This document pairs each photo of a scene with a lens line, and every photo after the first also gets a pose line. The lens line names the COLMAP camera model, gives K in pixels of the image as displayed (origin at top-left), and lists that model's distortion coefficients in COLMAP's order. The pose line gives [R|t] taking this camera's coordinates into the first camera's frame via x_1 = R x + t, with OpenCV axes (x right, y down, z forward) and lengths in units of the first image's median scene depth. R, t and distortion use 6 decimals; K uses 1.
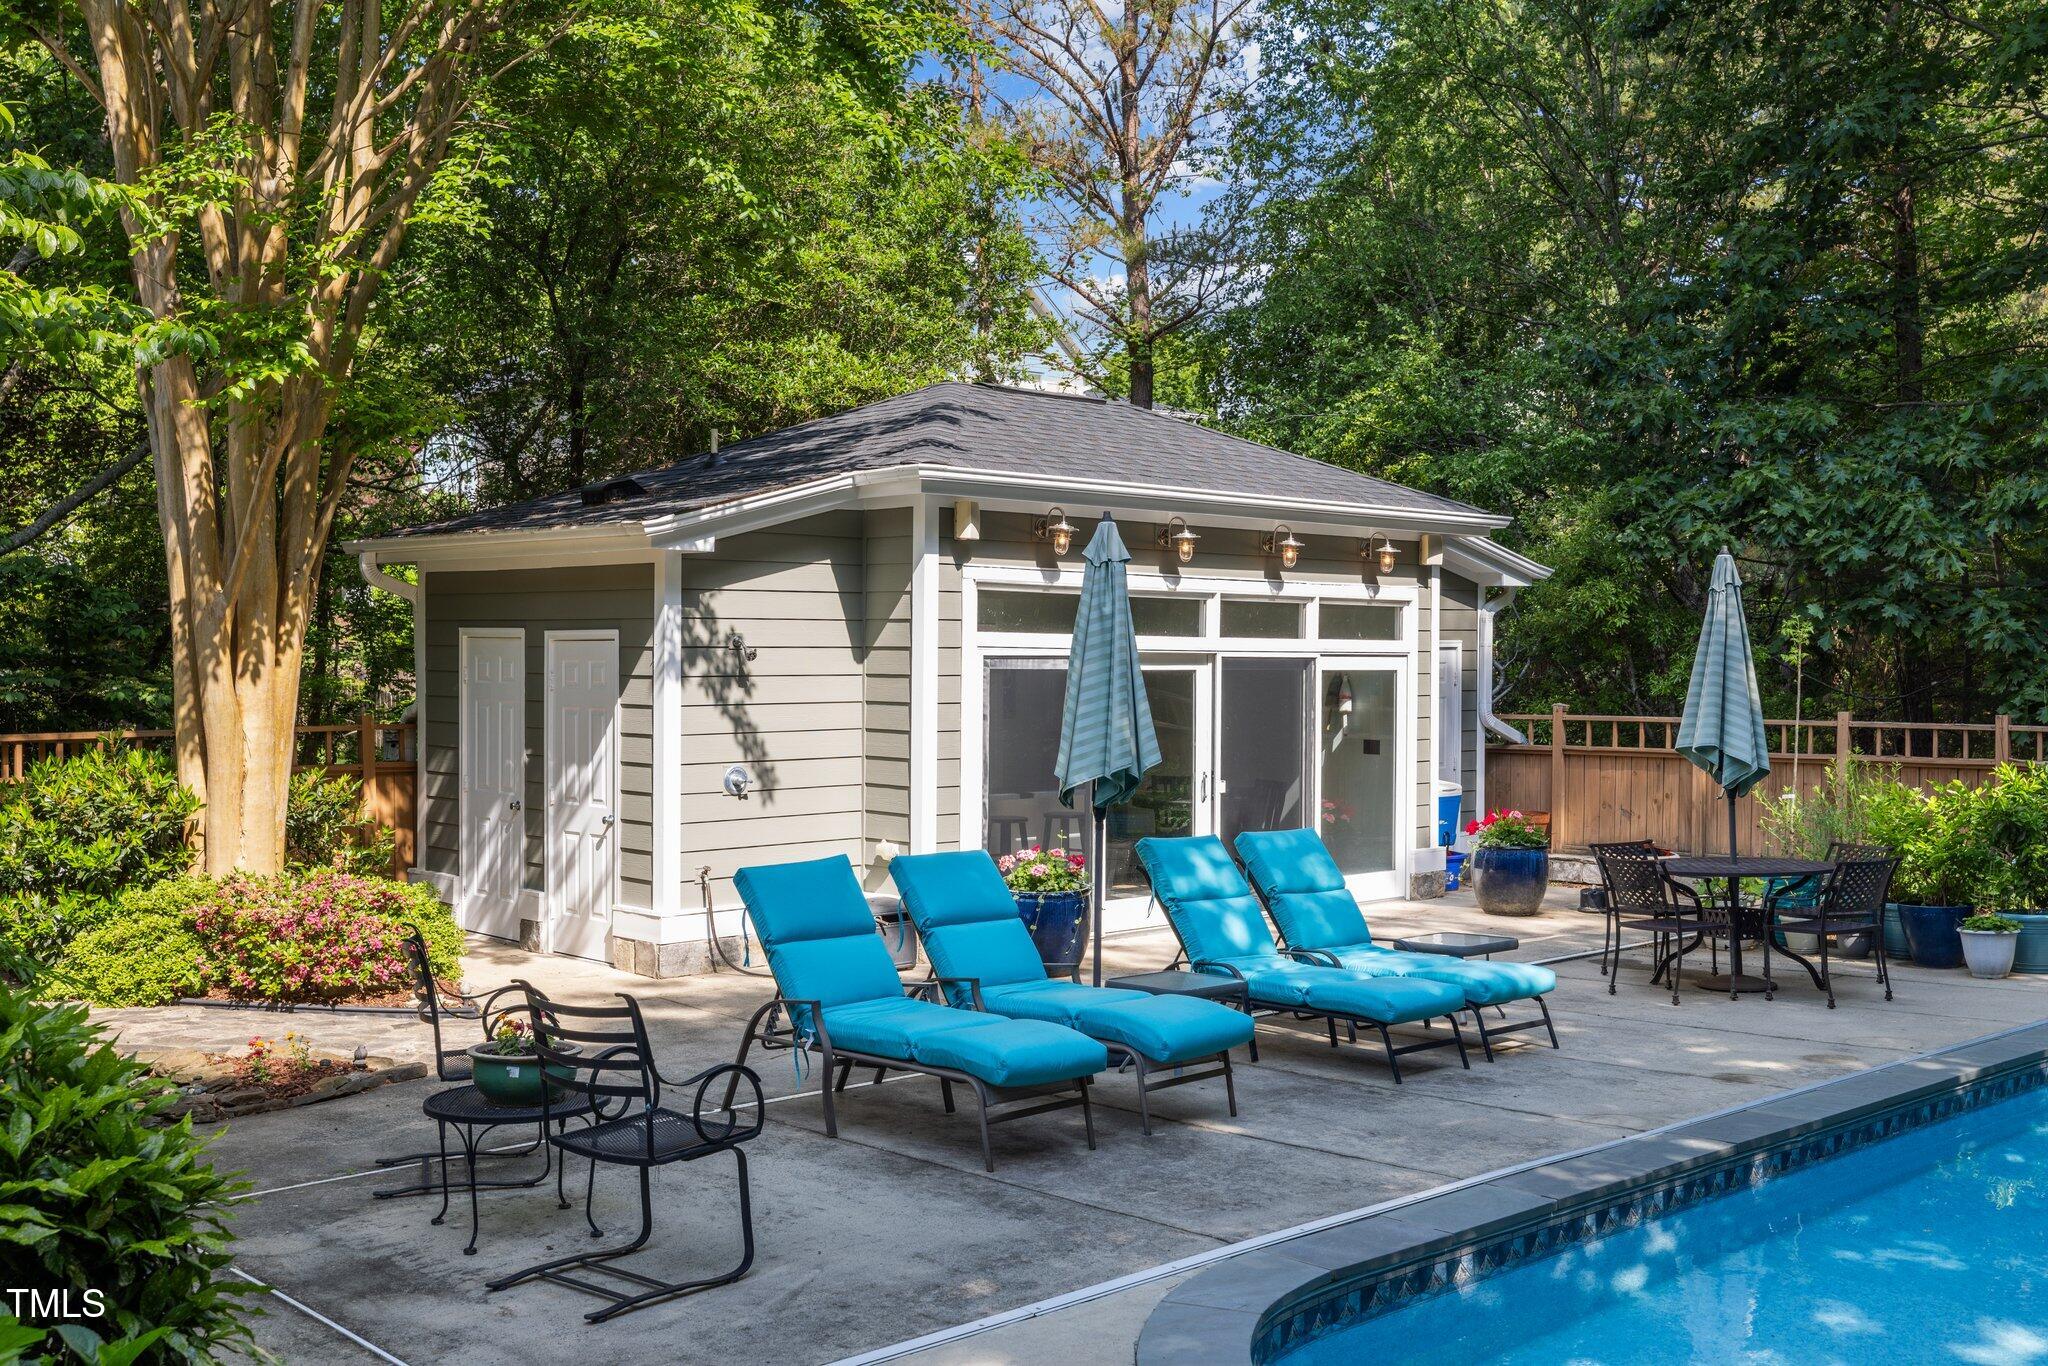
lens RADIAL K [[2048.6, 0, 1024.0], [0, 2048.6, 683.0], [0, 0, 1]] dist [-0.003607, 0.001748]
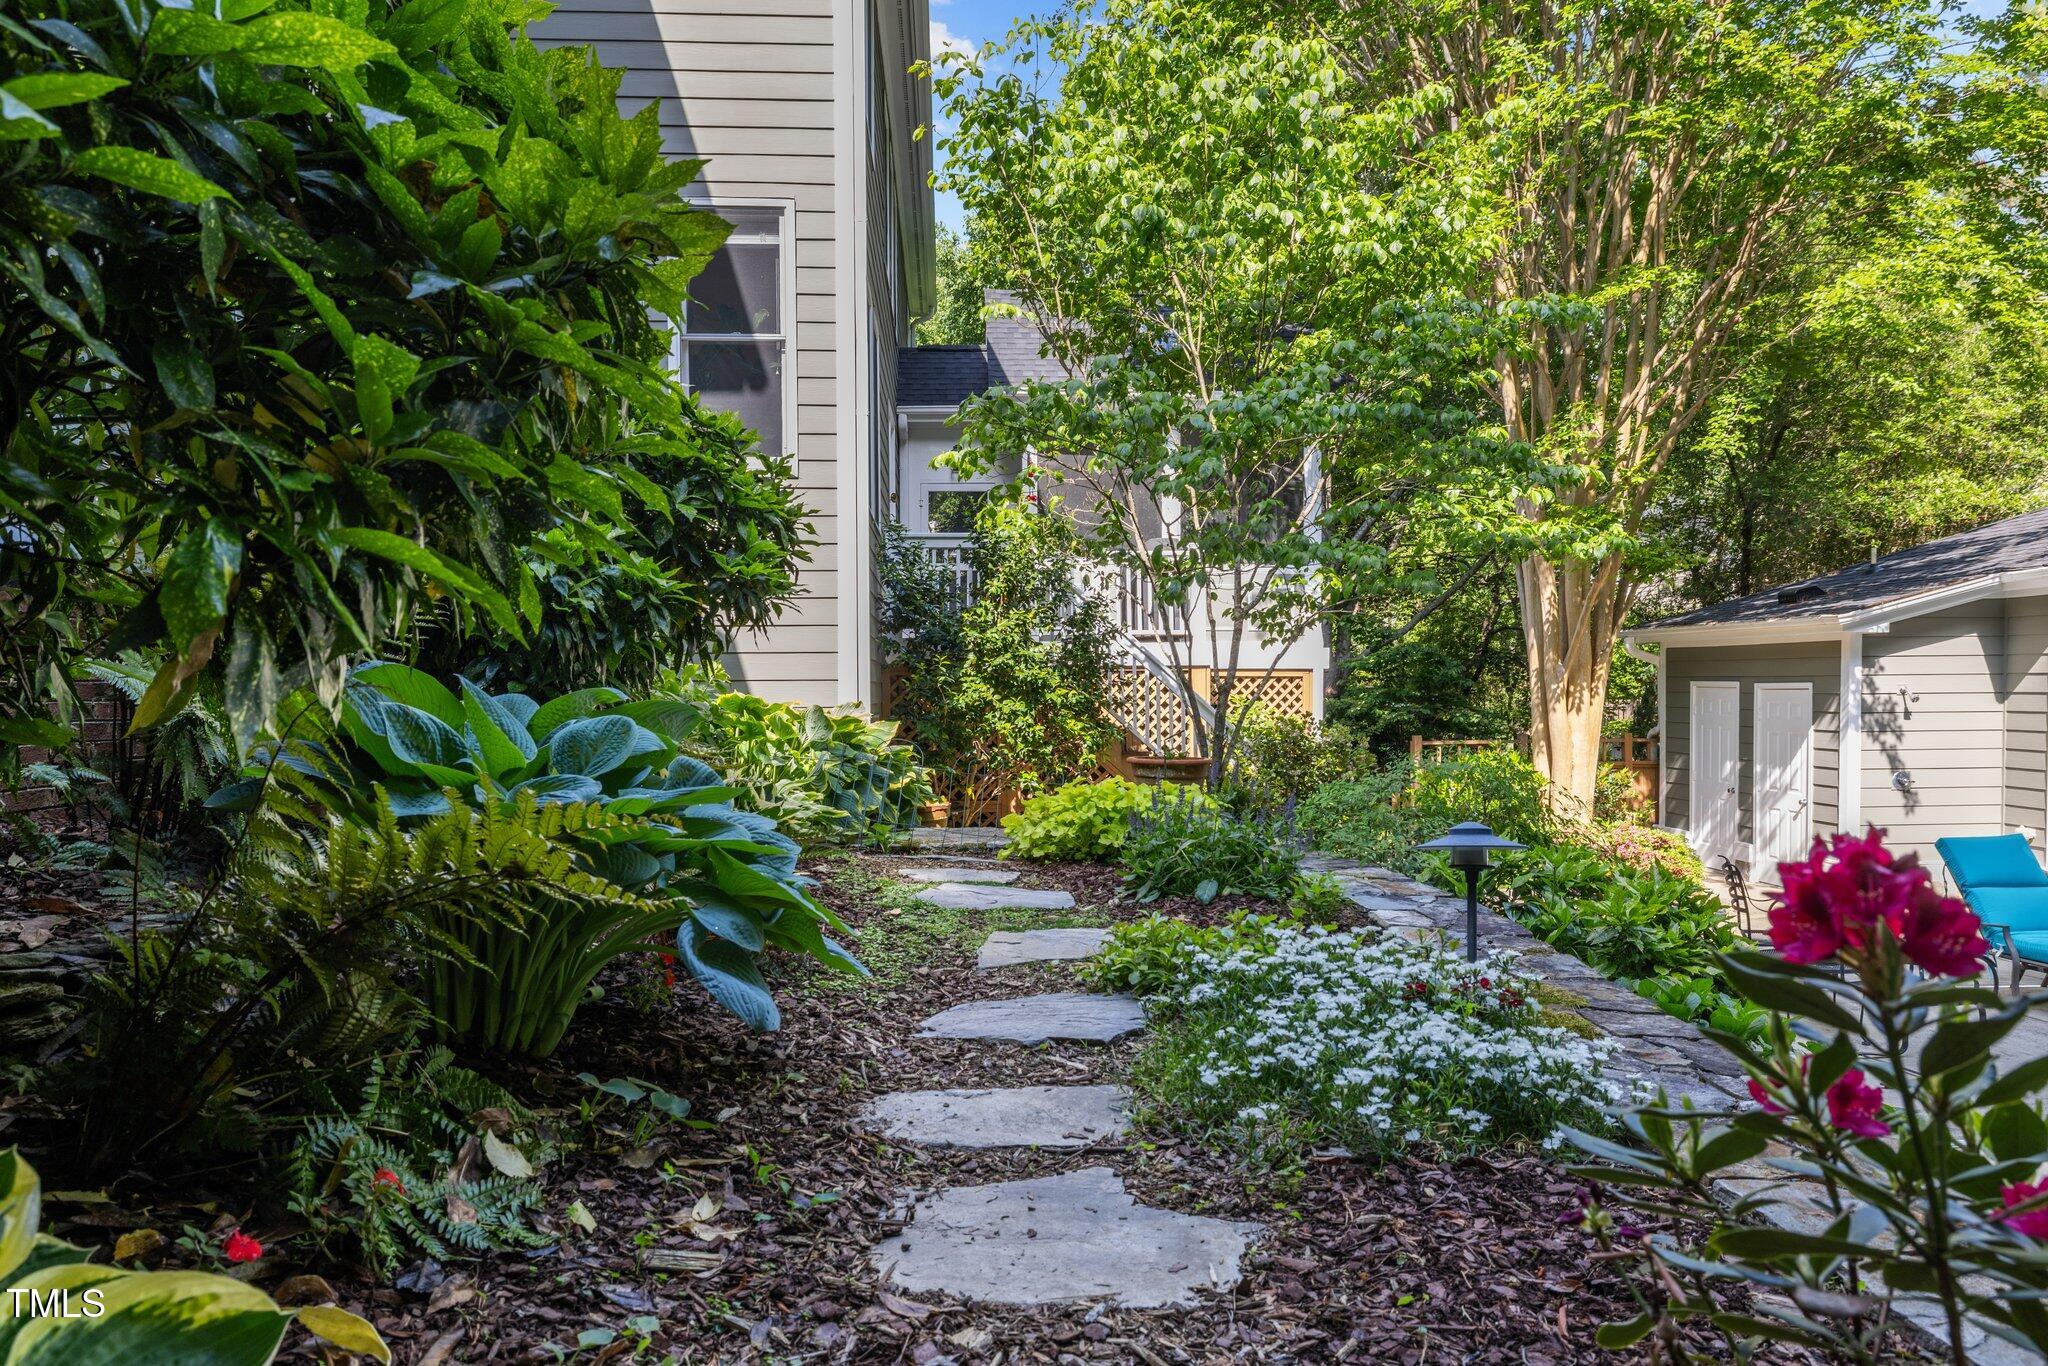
lens RADIAL K [[1256.3, 0, 1019.5], [0, 1256.3, 709.5], [0, 0, 1]] dist [0.001666, 0.000813]
pose [[0.763503, 0.005202, -0.645784, -0.035766], [-0.002824, 0.999985, 0.004716, -0.007632], [0.645799, -0.001776, 0.763506, -0.132716]]
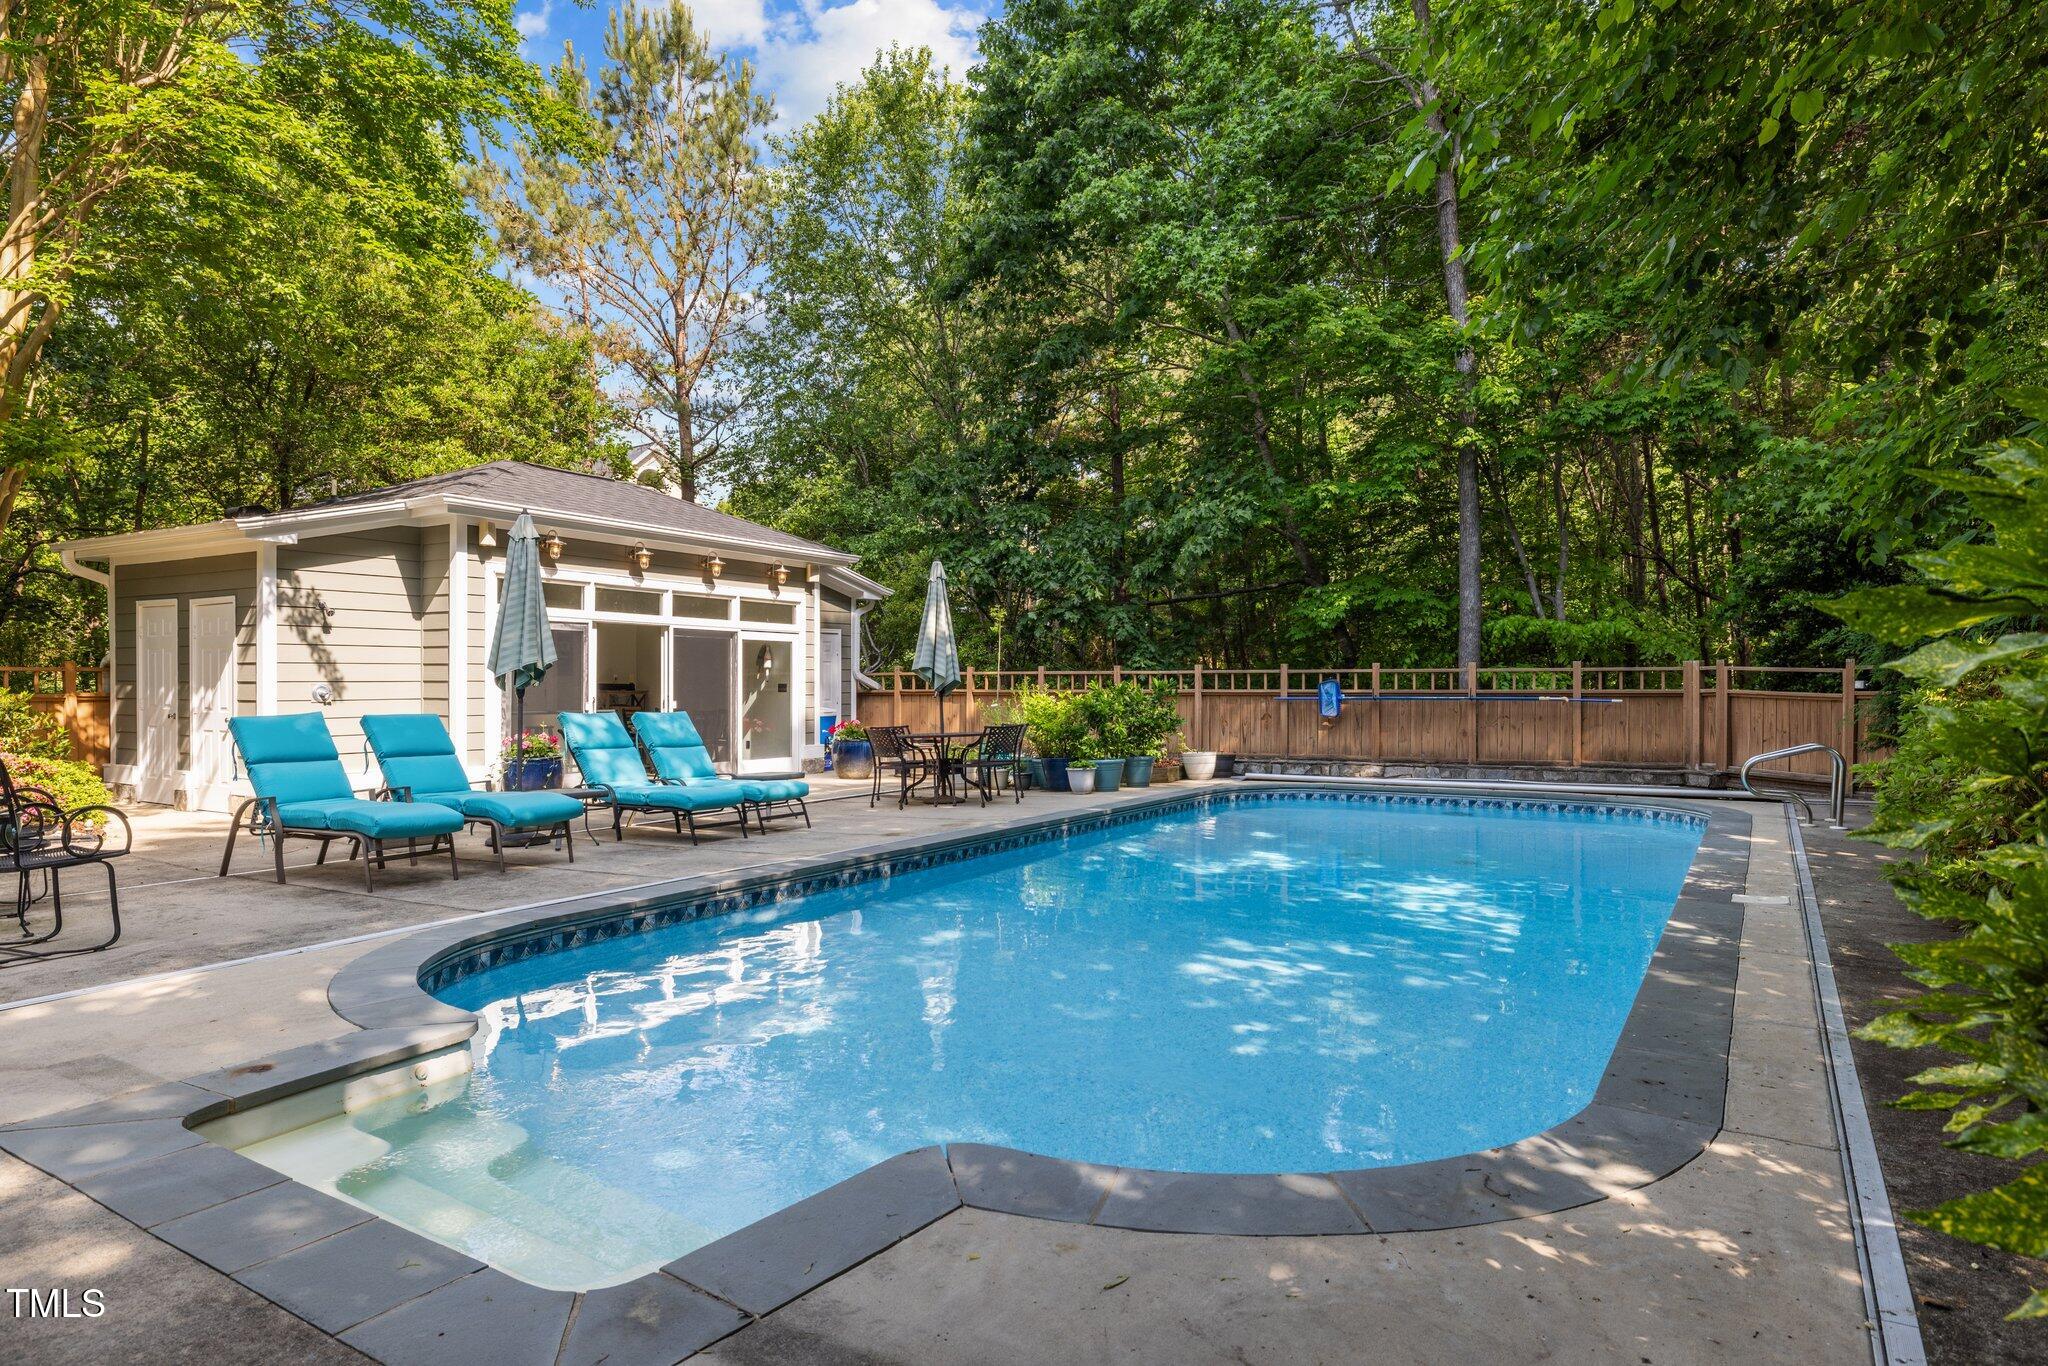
lens RADIAL K [[1166.3, 0, 1024.0], [0, 1166.3, 683.0], [0, 0, 1]] dist [0.001582, 0.000560]
pose [[0.962785, -0.004331, 0.270235, 0.126932], [0.008058, 0.999887, -0.012685, 0.052222], [-0.270150, 0.014390, 0.962711, -0.000697]]
